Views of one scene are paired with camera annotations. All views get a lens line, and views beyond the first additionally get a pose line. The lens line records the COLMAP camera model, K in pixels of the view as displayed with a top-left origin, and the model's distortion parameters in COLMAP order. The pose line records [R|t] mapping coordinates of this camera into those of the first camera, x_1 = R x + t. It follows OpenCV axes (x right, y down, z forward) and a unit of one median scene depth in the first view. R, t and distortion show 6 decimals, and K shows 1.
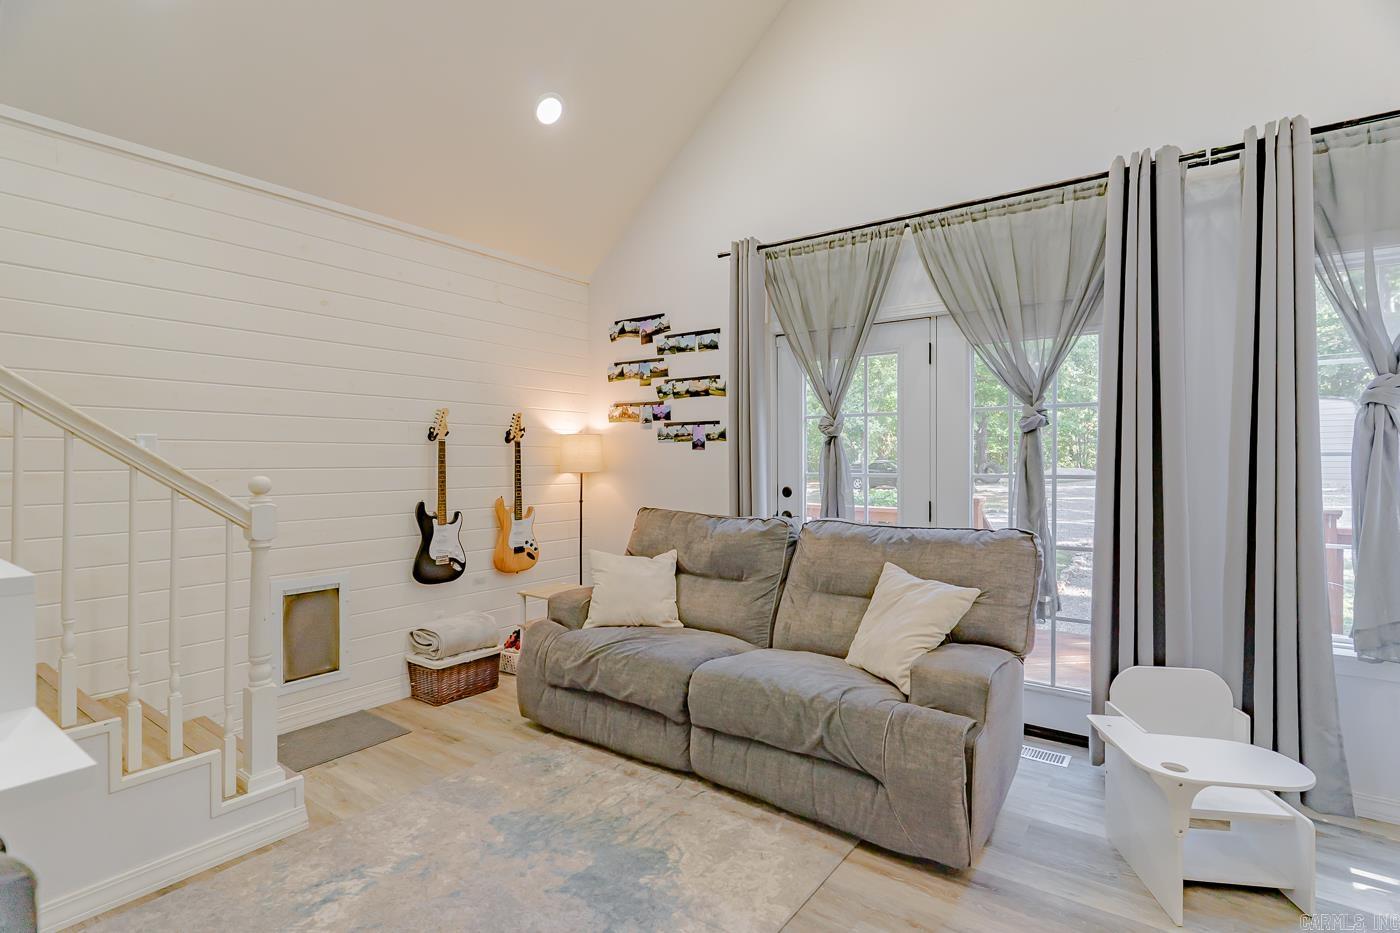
lens RADIAL K [[683.2, 0, 699.7], [0, 683.2, 463.4], [0, 0, 1]] dist [0.003407, 0.000850]
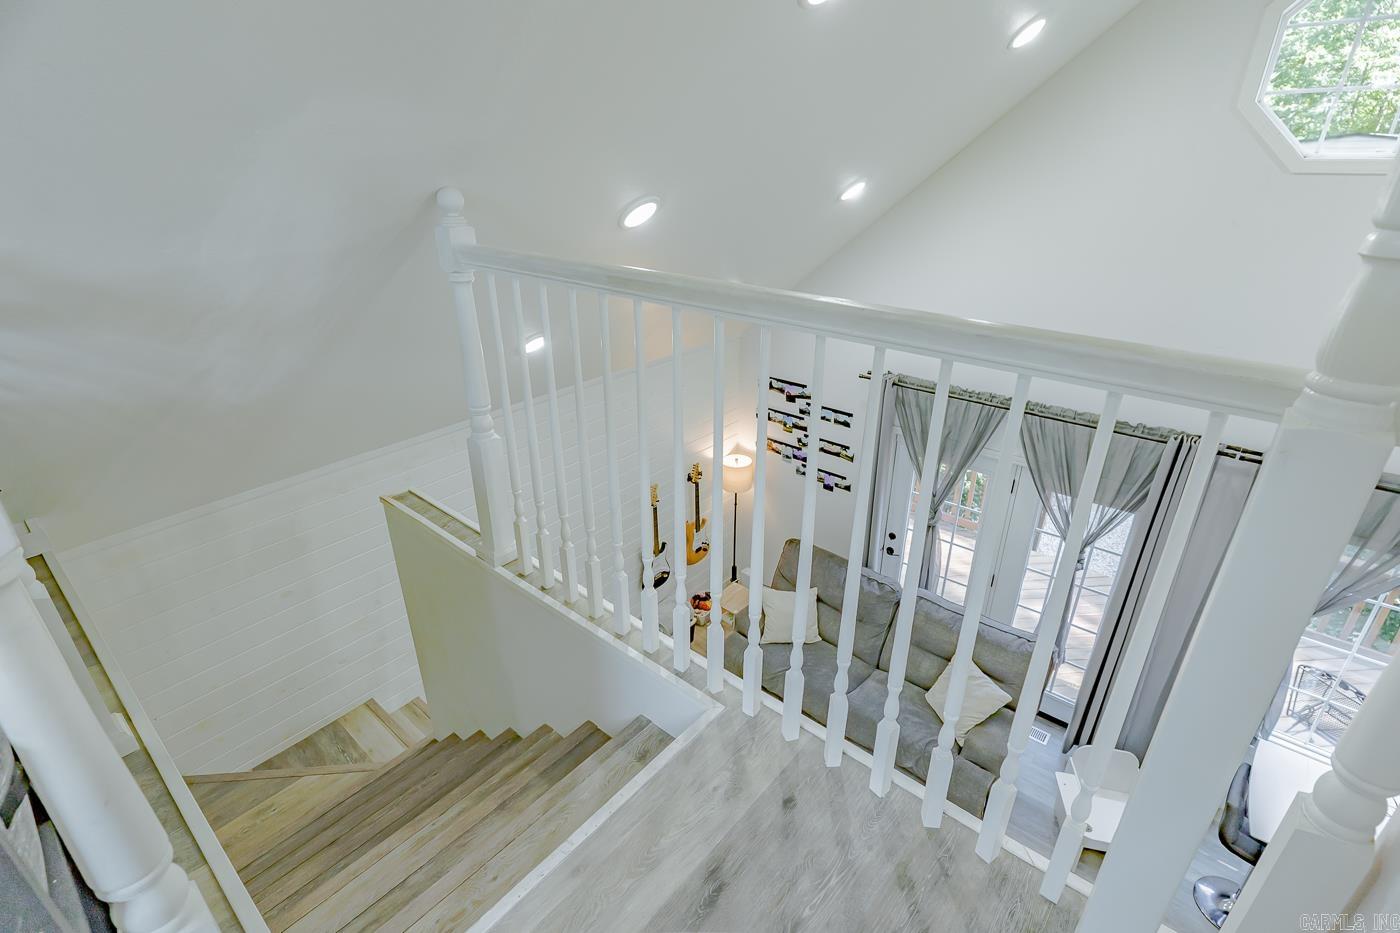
lens RADIAL K [[666.8, 0, 700.0], [0, 666.8, 466.5], [0, 0, 1]] dist [0.000297, -0.000342]
pose [[0.997529, 0.024124, -0.065989, -0.173148], [0.005905, 0.907100, 0.420874, -0.636603], [0.070012, -0.420224, 0.904716, -0.211540]]
